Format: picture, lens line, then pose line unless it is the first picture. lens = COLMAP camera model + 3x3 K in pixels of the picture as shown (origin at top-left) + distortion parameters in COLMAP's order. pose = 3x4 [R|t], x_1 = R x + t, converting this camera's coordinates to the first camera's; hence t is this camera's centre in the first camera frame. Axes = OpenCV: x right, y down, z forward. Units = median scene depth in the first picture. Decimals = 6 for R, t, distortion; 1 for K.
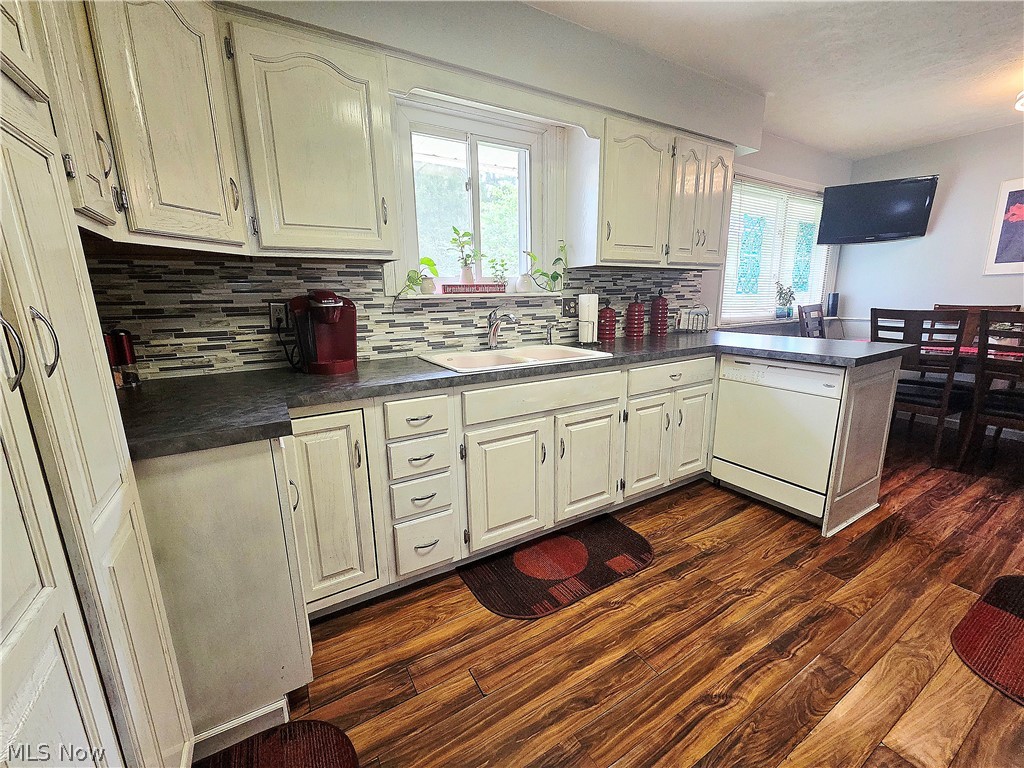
lens RADIAL K [[422.4, 0, 510.0], [0, 422.4, 388.6], [0, 0, 1]] dist [0.001643, -0.001709]
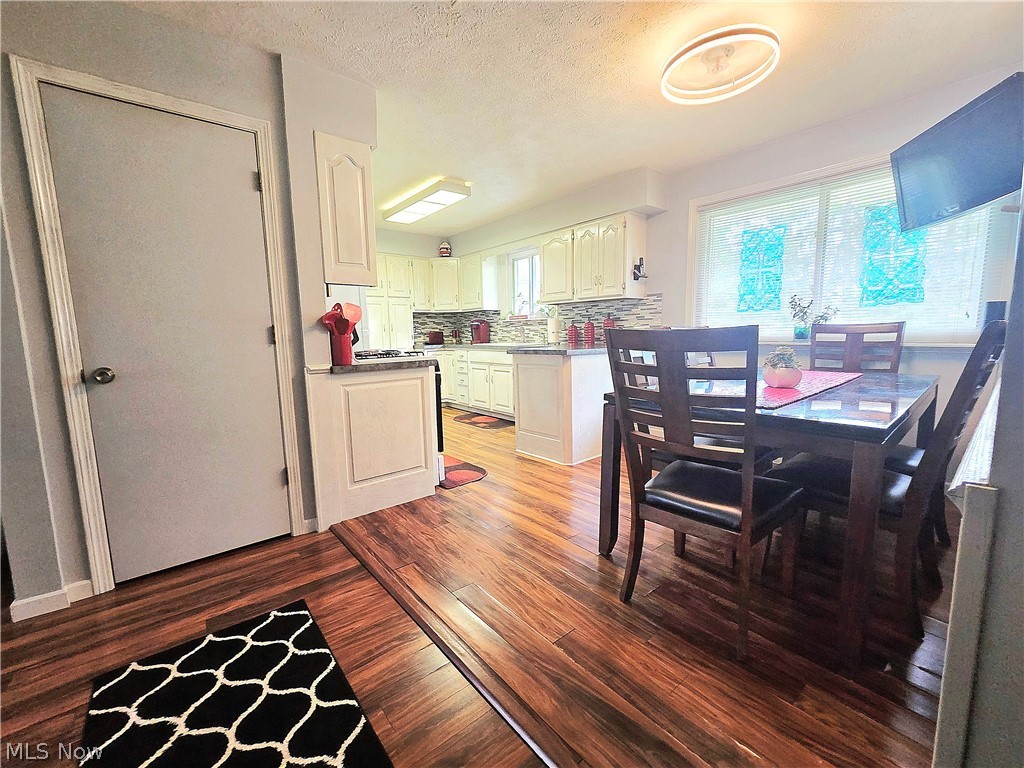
lens RADIAL K [[422.4, 0, 495.6], [0, 422.4, 385.0], [0, 0, 1]] dist [0.001643, -0.001709]
pose [[0.124346, 0.139754, -0.982348, 2.603436], [-0.193127, 0.974506, 0.114193, -0.118056], [0.973262, 0.175519, 0.148166, 0.628108]]
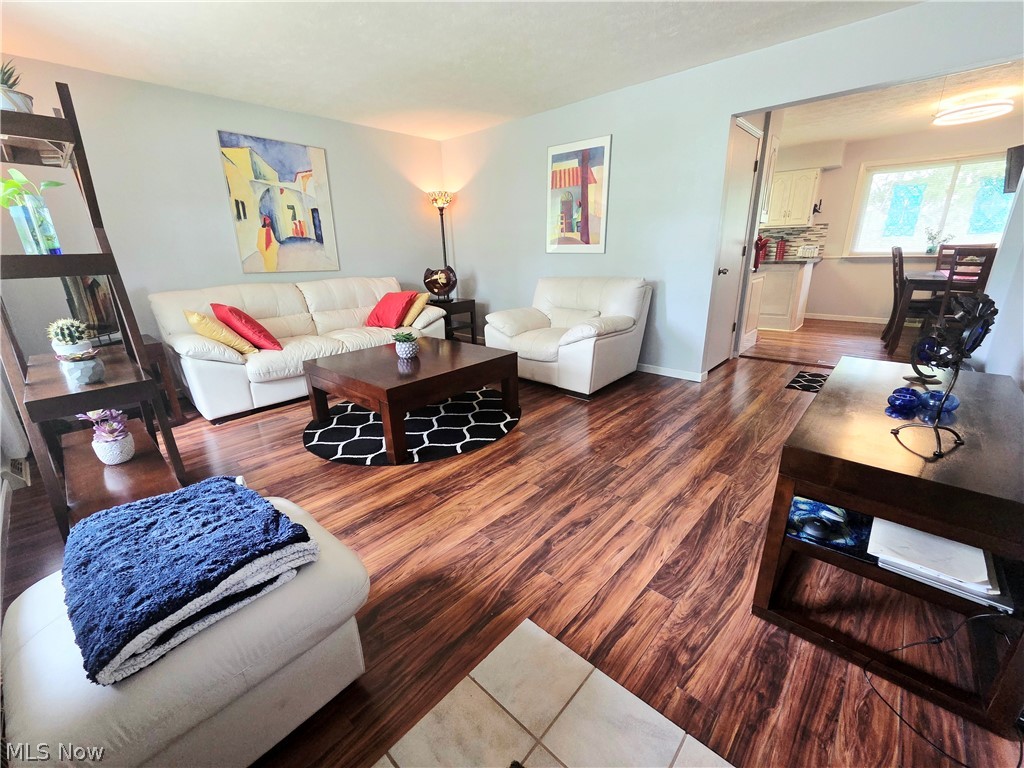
lens RADIAL K [[422.4, 0, 513.4], [0, 422.4, 383.3], [0, 0, 1]] dist [0.001643, -0.001709]
pose [[0.292794, 0.300324, -0.907787, 3.151226], [-0.185394, 0.949208, 0.254232, 0.277228], [0.938030, 0.093861, 0.333600, -1.426158]]
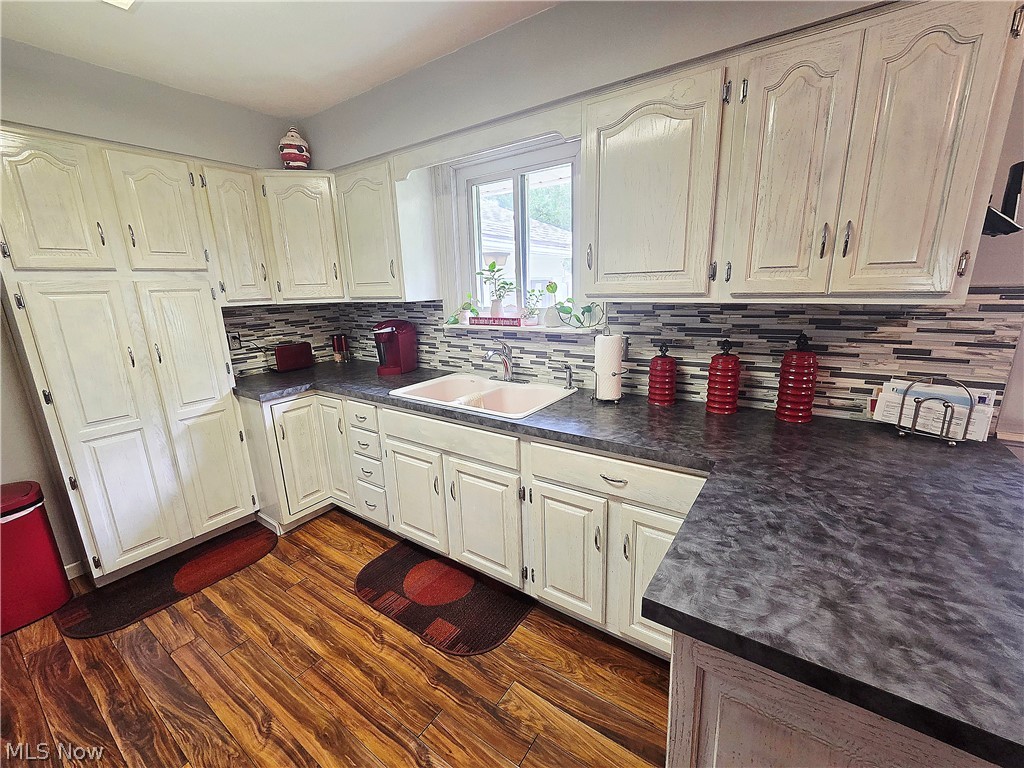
lens RADIAL K [[422.4, 0, 512.9], [0, 422.4, 383.9], [0, 0, 1]] dist [0.001643, -0.001709]
pose [[0.410219, 0.217066, -0.885778, 0.995898], [-0.173044, 0.972144, 0.158091, -0.283482], [0.895420, 0.088427, 0.436353, 0.648549]]
